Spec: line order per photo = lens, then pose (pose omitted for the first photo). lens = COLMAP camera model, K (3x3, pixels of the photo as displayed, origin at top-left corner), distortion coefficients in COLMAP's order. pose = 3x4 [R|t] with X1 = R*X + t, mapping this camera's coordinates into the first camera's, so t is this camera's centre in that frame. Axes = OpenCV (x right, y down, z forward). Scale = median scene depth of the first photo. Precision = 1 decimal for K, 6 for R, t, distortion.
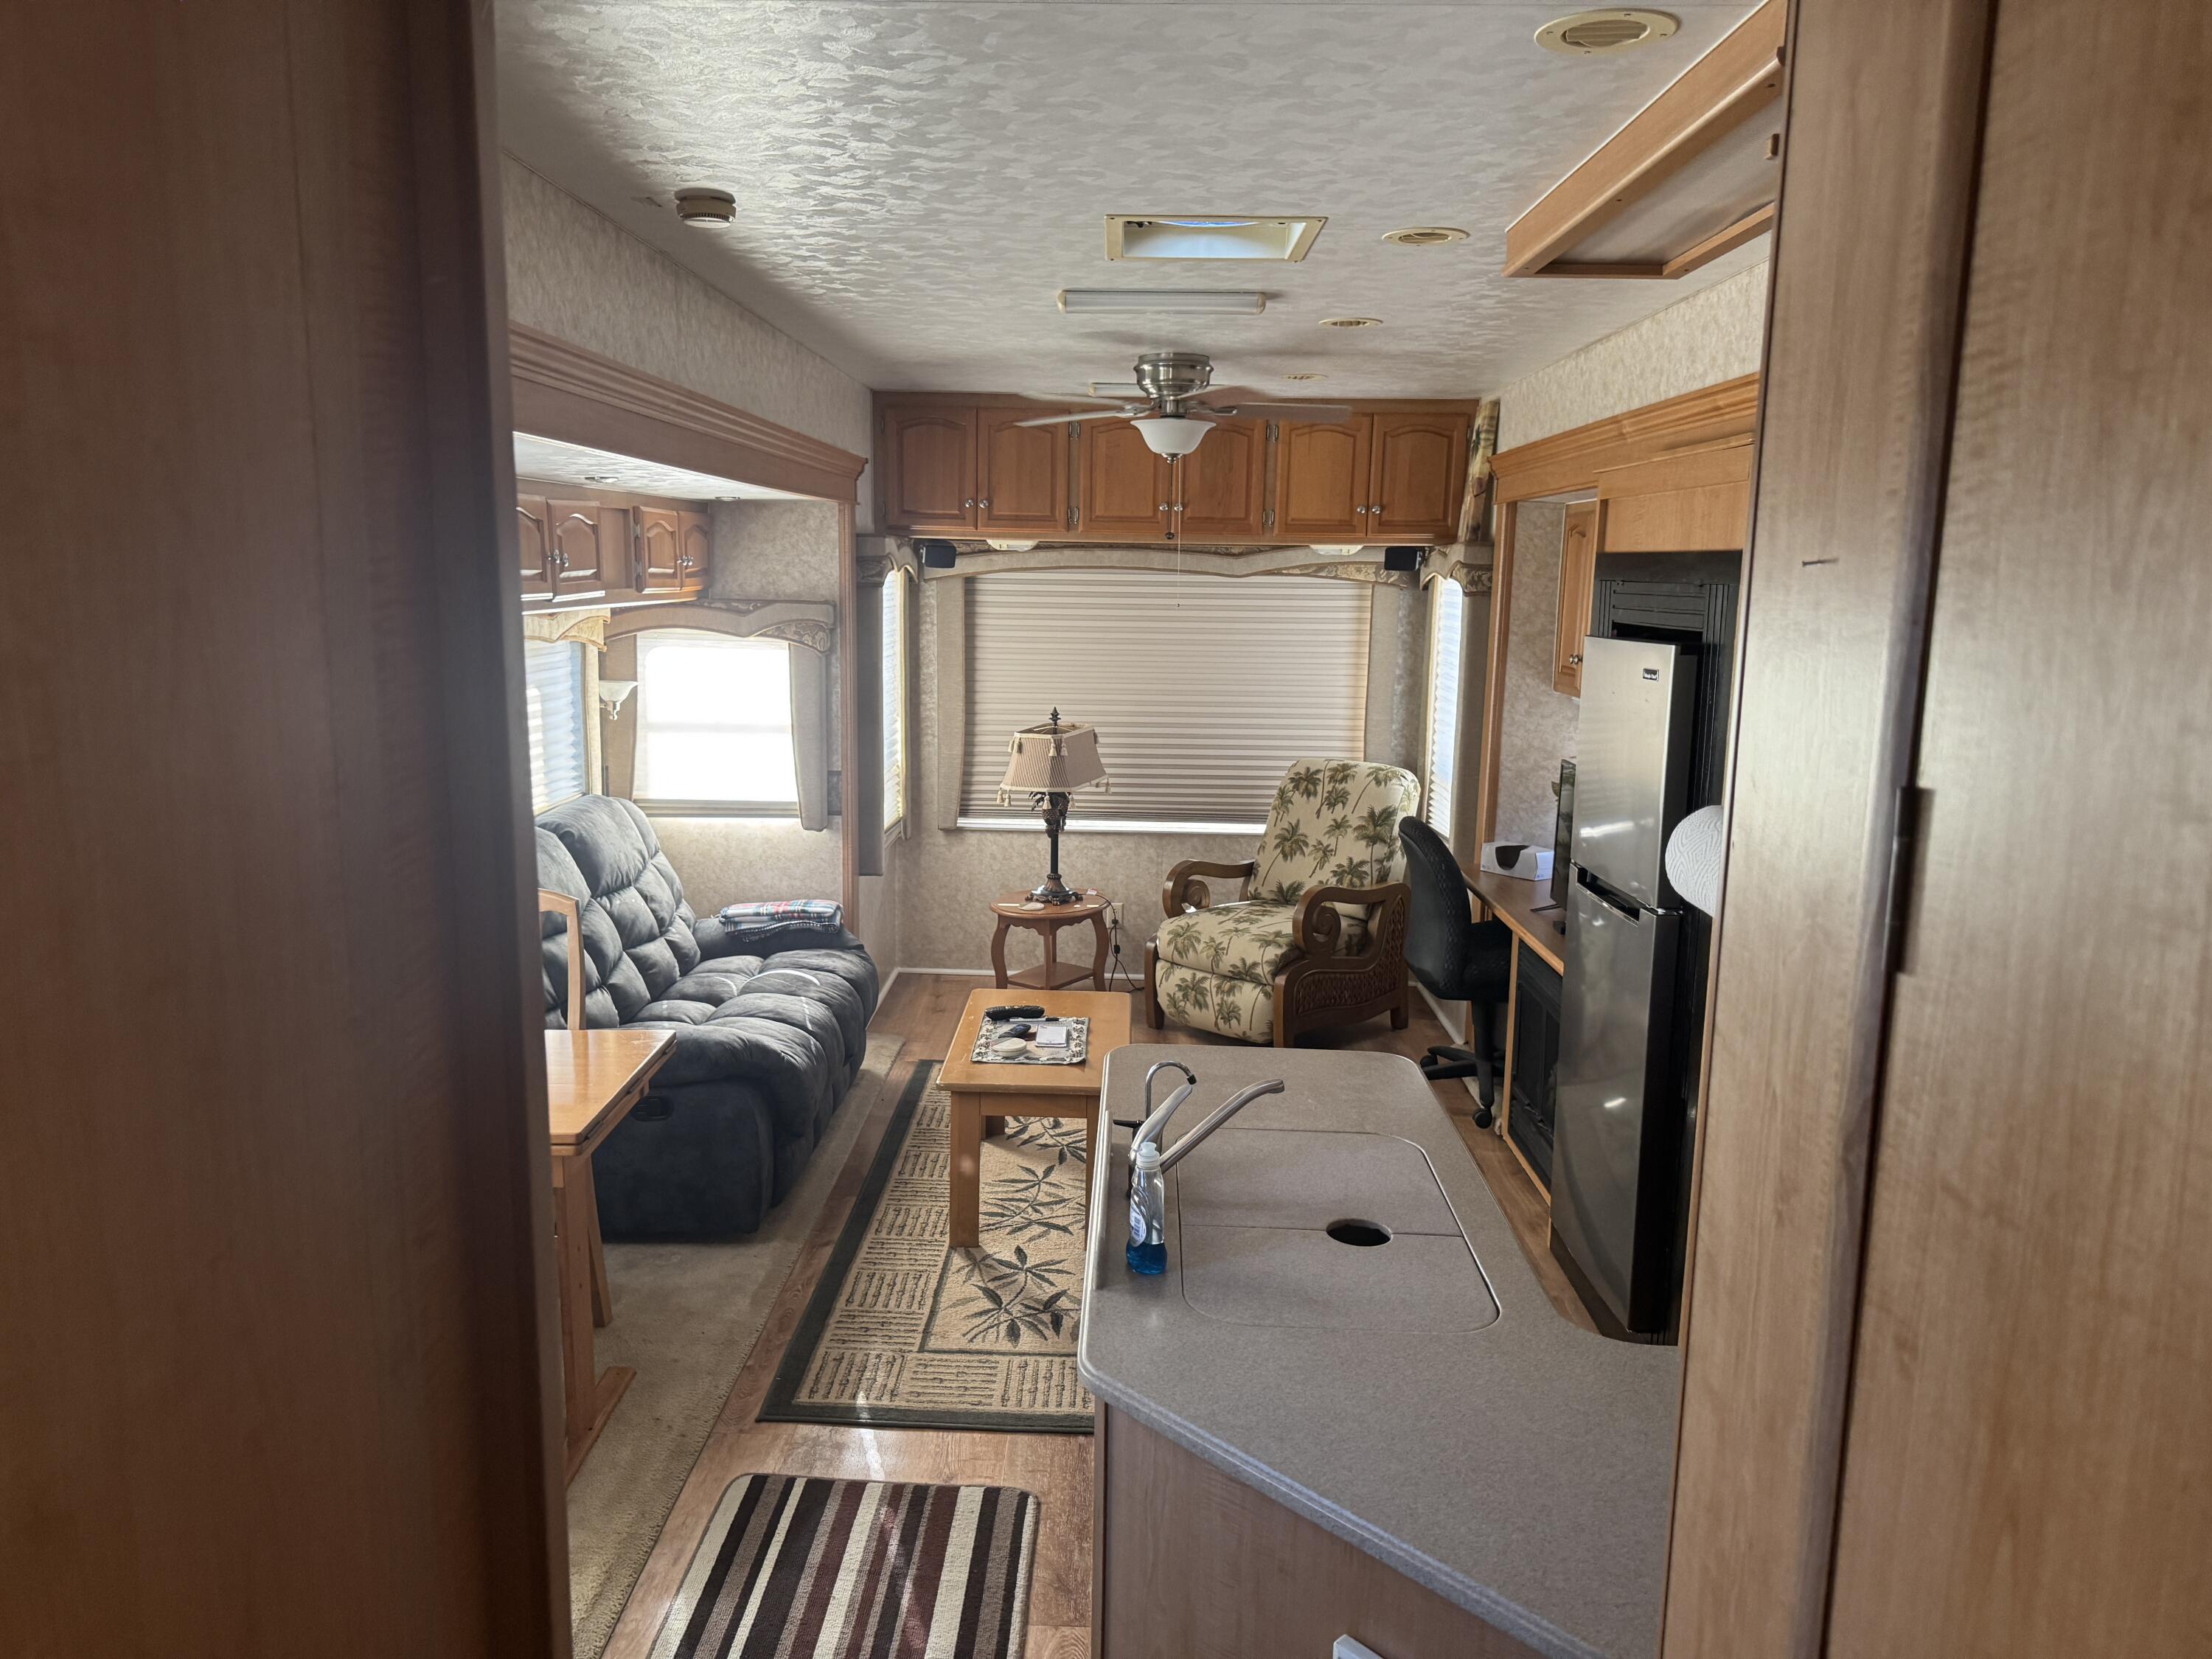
lens RADIAL K [[1569.9, 0, 1106.0], [0, 1569.9, 829.5], [0, 0, 1]] dist [0.054188, -0.057121]
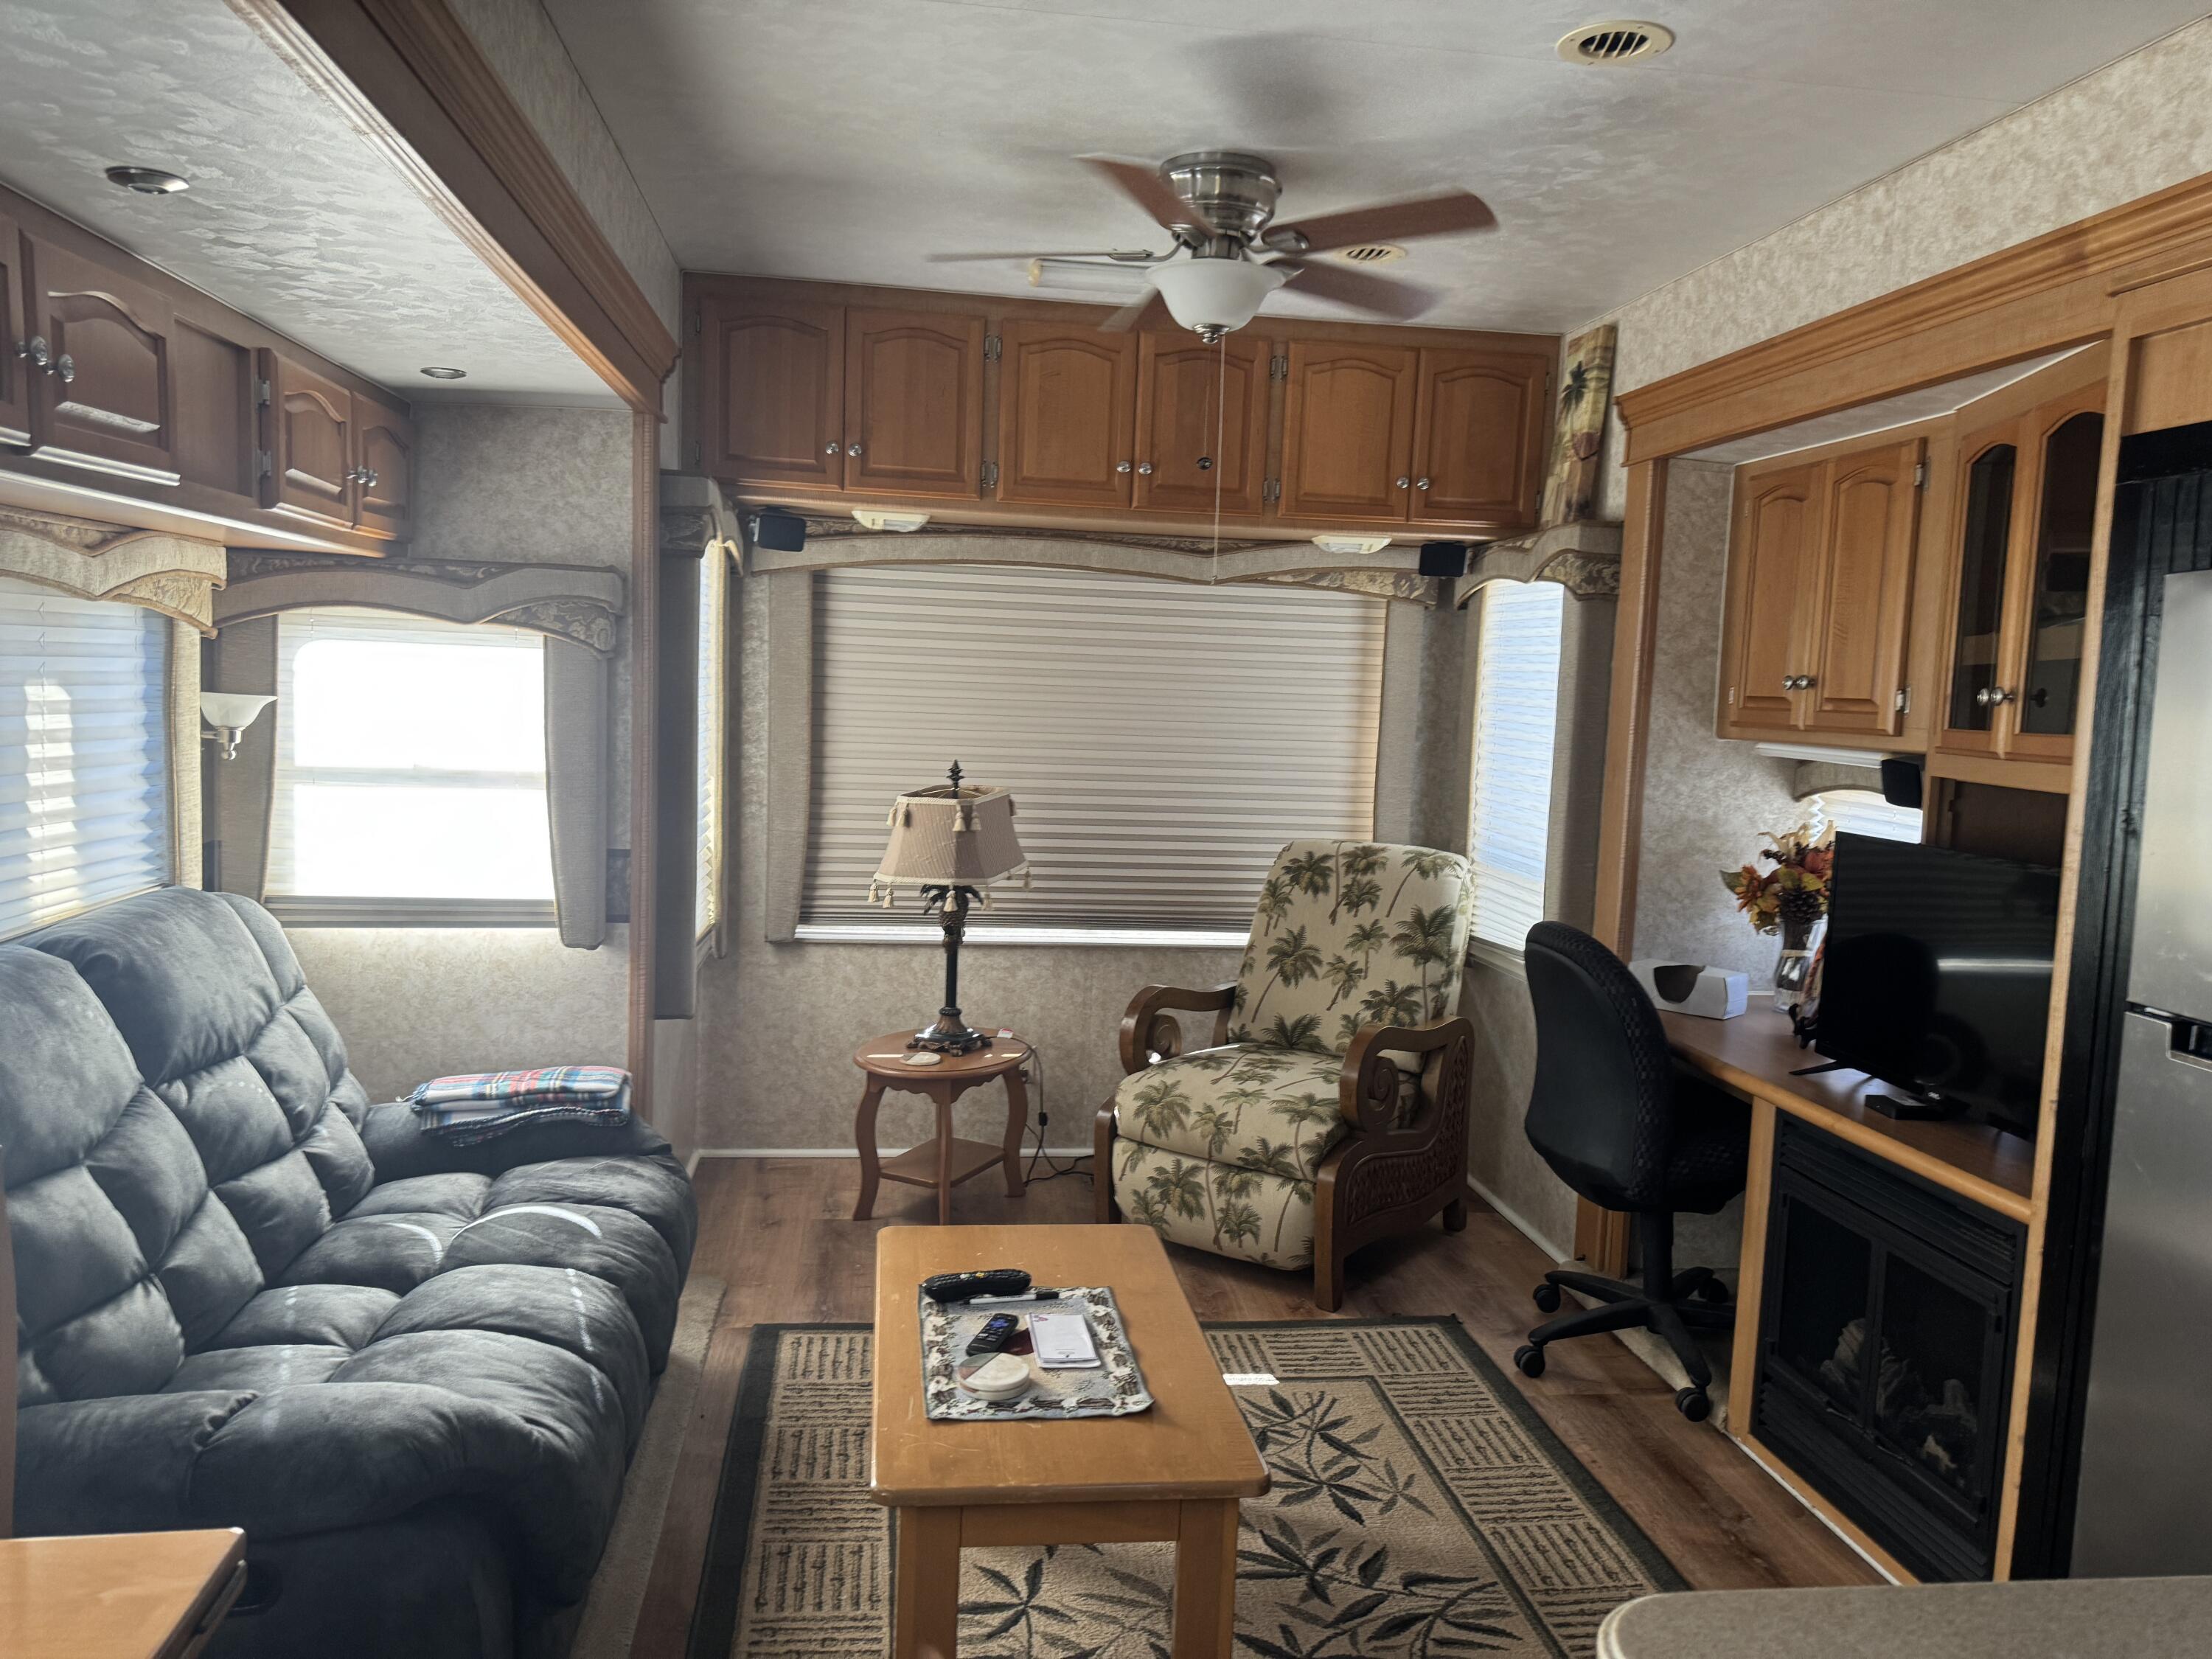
lens RADIAL K [[1742.5, 0, 1185.0], [0, 1742.5, 833.7], [0, 0, 1]] dist [0.093055, -0.211570]
pose [[0.986857, 0.005481, 0.161503, -0.062243], [0.003898, 0.998327, -0.057695, -0.003170], [-0.161549, 0.057566, 0.985184, 0.276180]]
